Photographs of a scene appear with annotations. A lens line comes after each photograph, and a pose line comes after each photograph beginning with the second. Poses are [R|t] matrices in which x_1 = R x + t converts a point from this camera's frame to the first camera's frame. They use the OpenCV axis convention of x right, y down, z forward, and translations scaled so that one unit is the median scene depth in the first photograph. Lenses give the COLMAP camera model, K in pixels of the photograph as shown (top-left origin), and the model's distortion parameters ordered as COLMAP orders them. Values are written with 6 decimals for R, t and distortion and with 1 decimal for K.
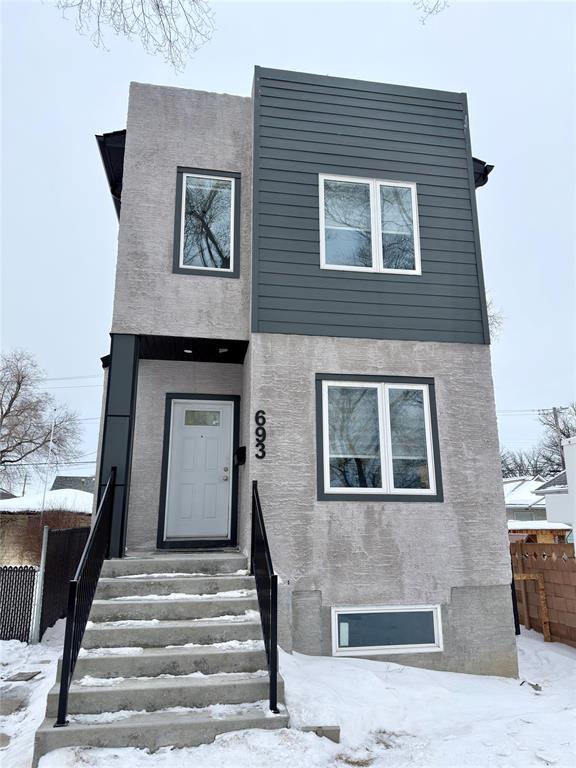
lens RADIAL K [[545.0, 0, 289.5], [0, 545.0, 380.5], [0, 0, 1]] dist [0.020540, -0.029606]
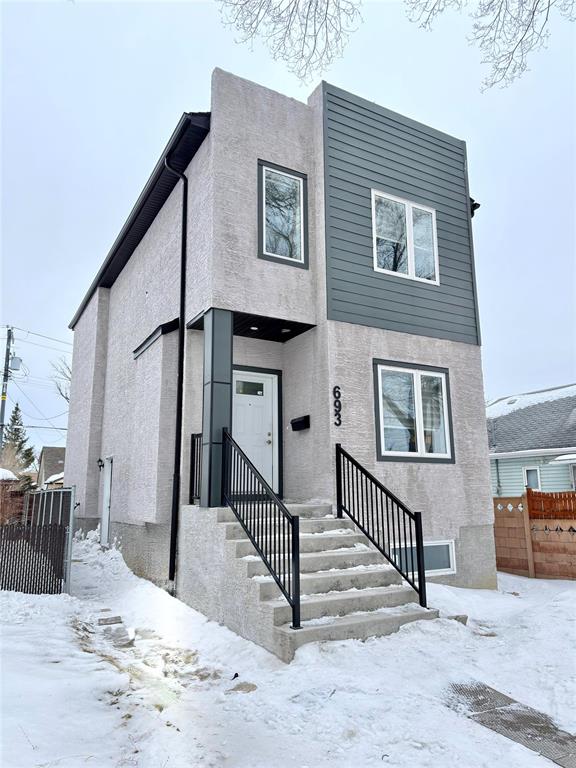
lens RADIAL K [[545.0, 0, 285.3], [0, 545.0, 383.7], [0, 0, 1]] dist [0.020540, -0.029606]
pose [[0.940208, 0.063608, 0.334610, -0.535760], [-0.081204, 0.995940, 0.038849, 0.011989], [-0.330780, -0.063698, 0.941556, -0.087272]]
